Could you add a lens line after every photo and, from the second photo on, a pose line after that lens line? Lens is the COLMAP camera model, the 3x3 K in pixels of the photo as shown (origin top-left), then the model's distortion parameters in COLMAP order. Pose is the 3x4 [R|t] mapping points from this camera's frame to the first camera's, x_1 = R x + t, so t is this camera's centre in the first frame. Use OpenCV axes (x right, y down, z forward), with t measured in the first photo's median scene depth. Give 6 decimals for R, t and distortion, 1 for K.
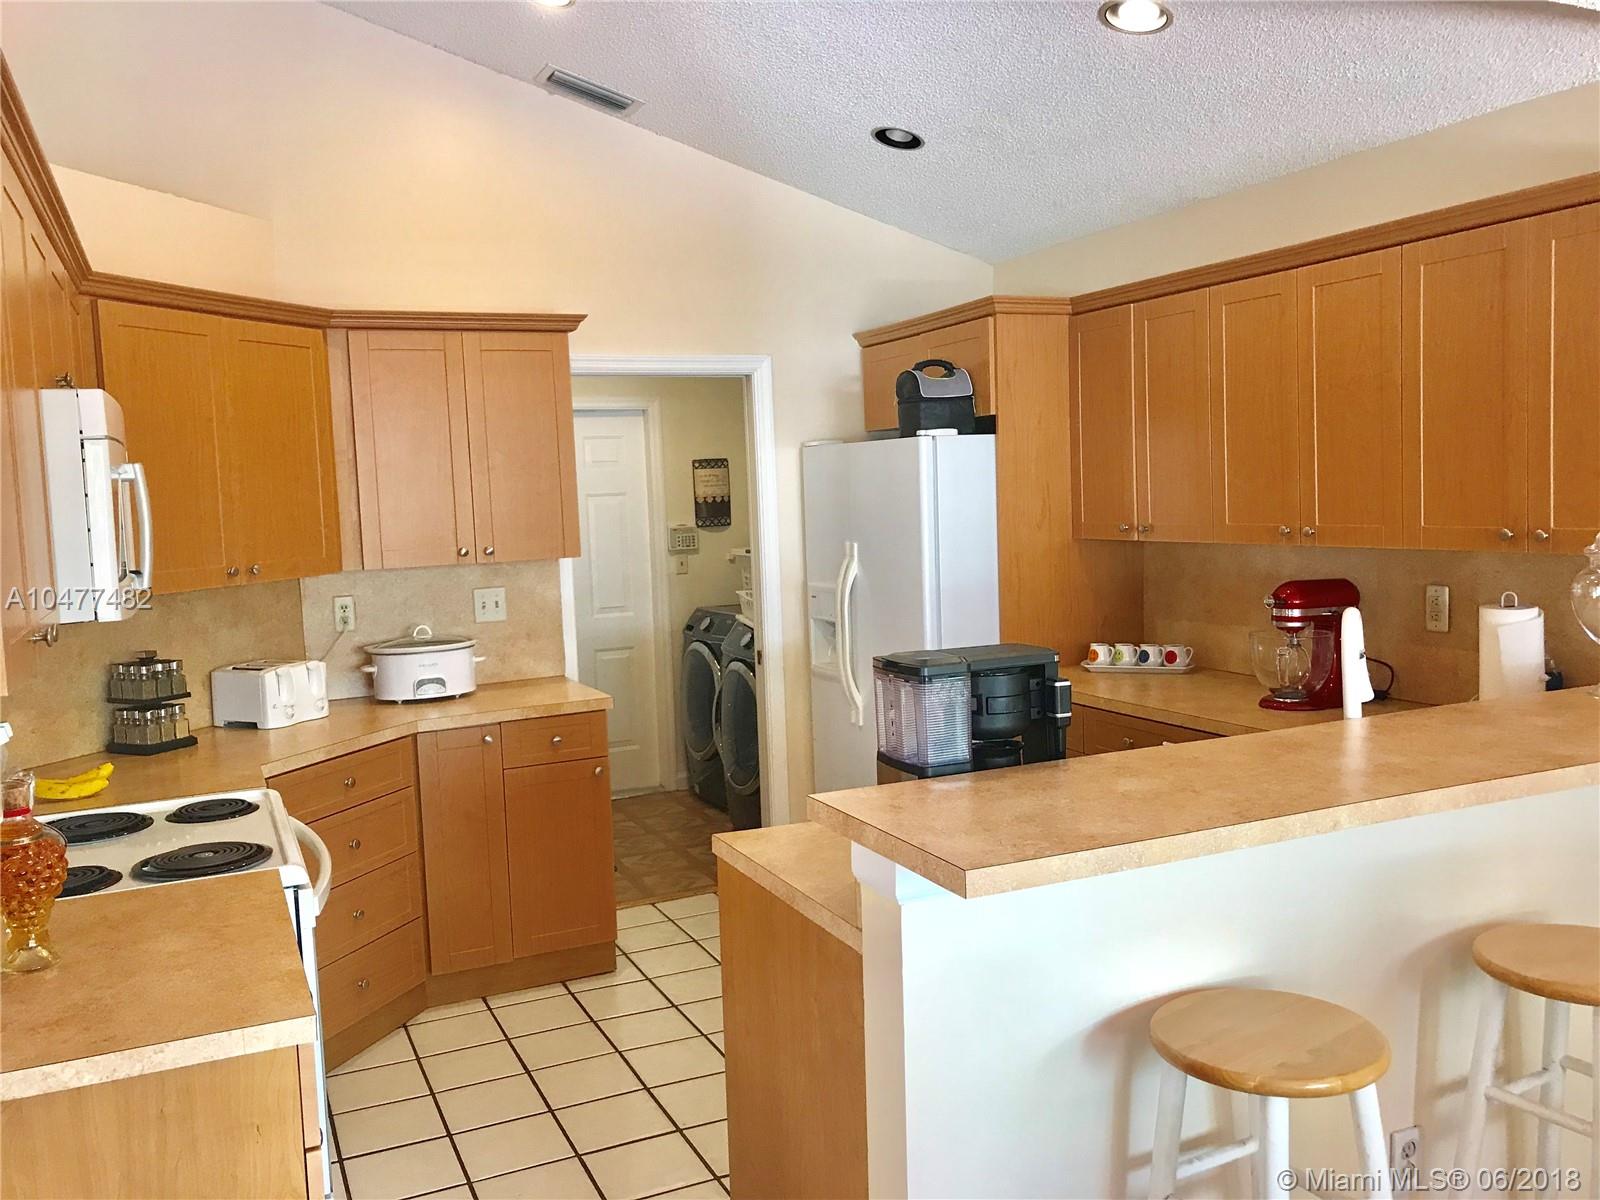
lens RADIAL K [[1325.5, 0, 804.8], [0, 1325.5, 609.2], [0, 0, 1]] dist [0.023679, -0.027744]
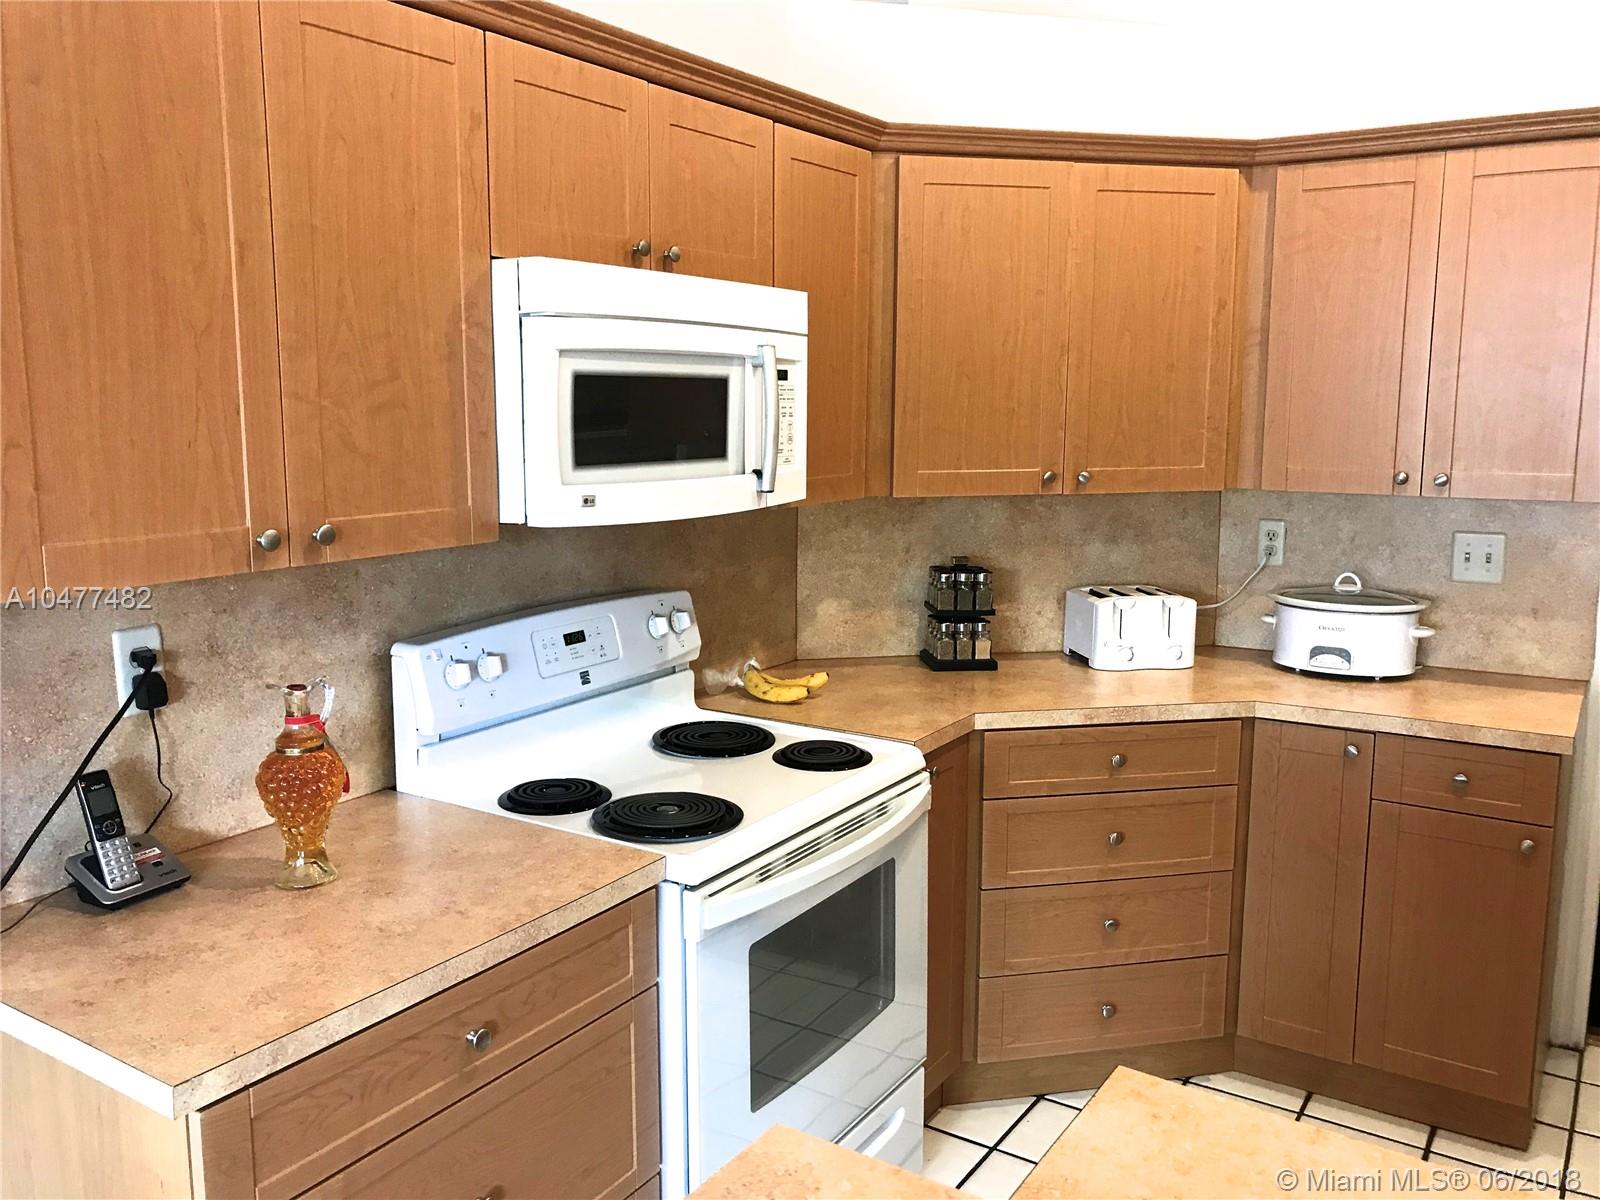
lens RADIAL K [[1325.5, 0, 808.1], [0, 1325.5, 591.6], [0, 0, 1]] dist [0.023679, -0.027744]
pose [[0.535563, 0.166002, -0.828019, 0.166086], [-0.103773, 0.985996, 0.130552, -0.043963], [0.838095, 0.016007, 0.545289, 0.365860]]
